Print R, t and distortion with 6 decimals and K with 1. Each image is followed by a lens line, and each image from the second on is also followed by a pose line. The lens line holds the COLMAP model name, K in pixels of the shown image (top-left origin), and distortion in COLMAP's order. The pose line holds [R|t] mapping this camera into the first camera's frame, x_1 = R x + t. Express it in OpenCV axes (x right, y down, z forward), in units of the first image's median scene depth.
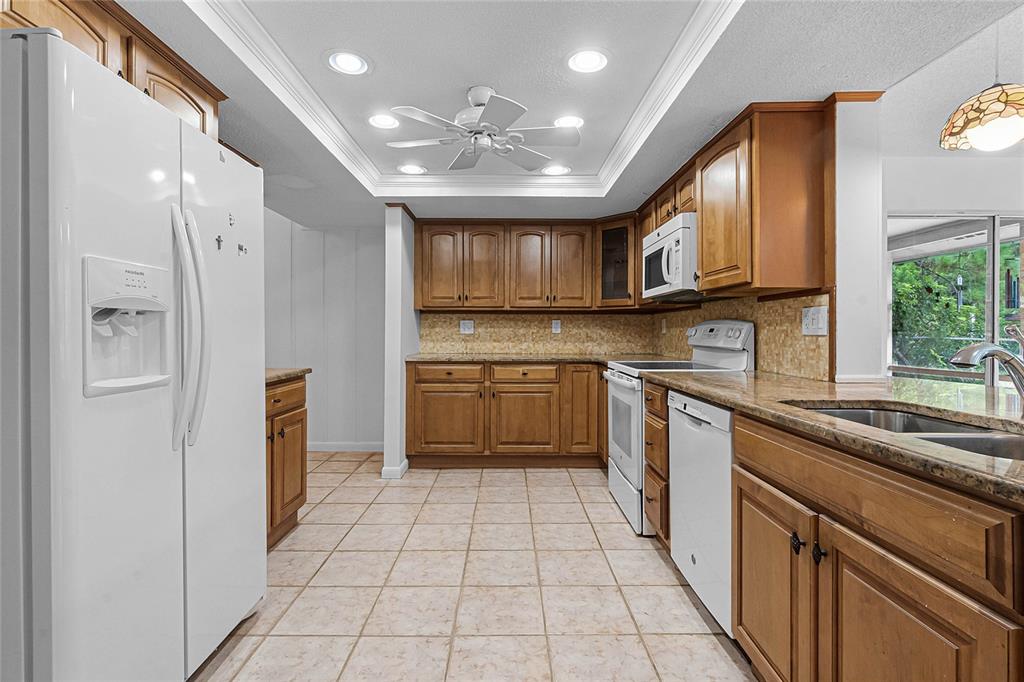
lens RADIAL K [[478.5, 0, 512.1], [0, 478.5, 332.7], [0, 0, 1]] dist [0.000986, 0.000061]
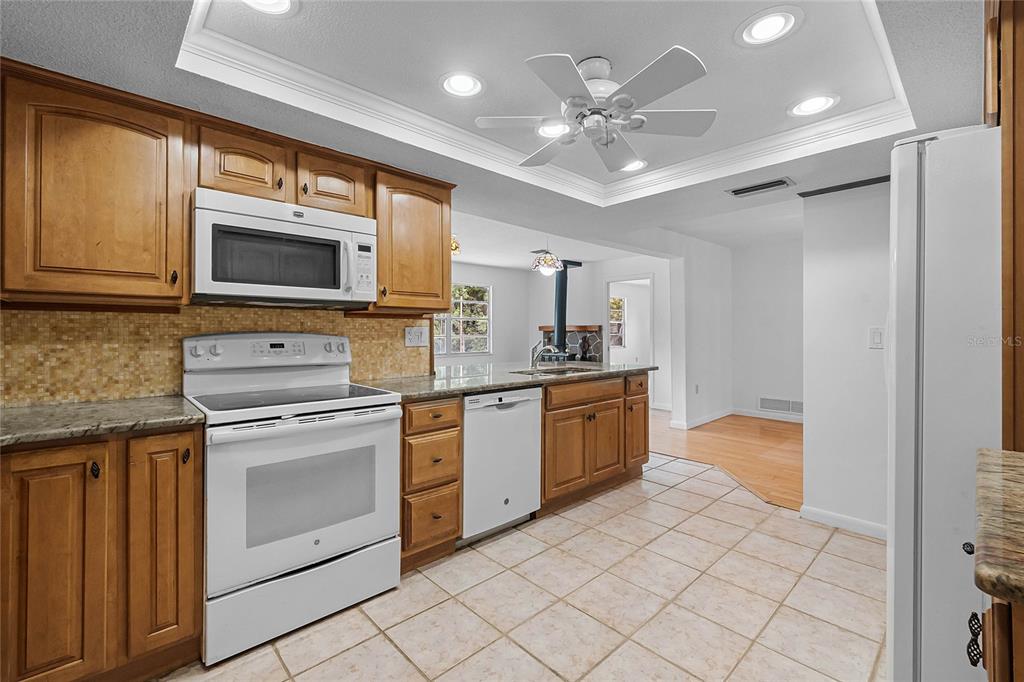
lens RADIAL K [[440.1, 0, 509.5], [0, 440.1, 331.6], [0, 0, 1]] dist [-0.000529, -0.000225]
pose [[-0.671627, 0.000736, 0.740889, -0.369796], [0.002139, 0.999997, 0.000945, -0.026741], [-0.740886, 0.002219, -0.671627, 1.123930]]
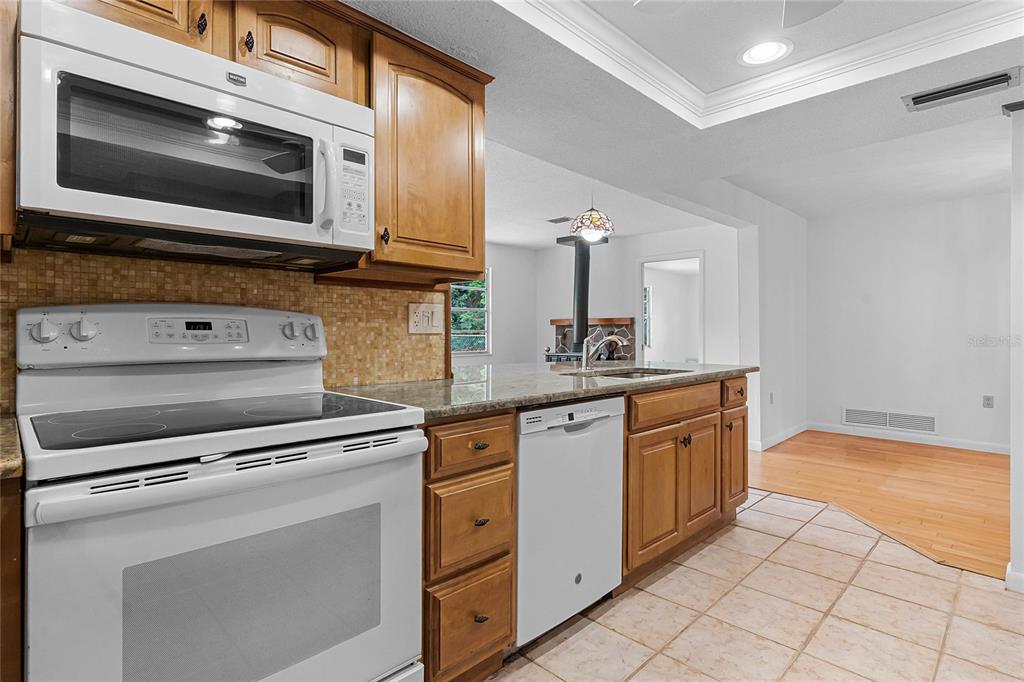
lens RADIAL K [[510.7, 0, 515.7], [0, 510.7, 334.7], [0, 0, 1]] dist [-0.002851, 0.001299]
pose [[-0.706721, -0.004197, 0.707480, -0.137197], [0.000037, 0.999982, 0.005970, 0.000888], [-0.707492, 0.004246, -0.706708, 1.052349]]
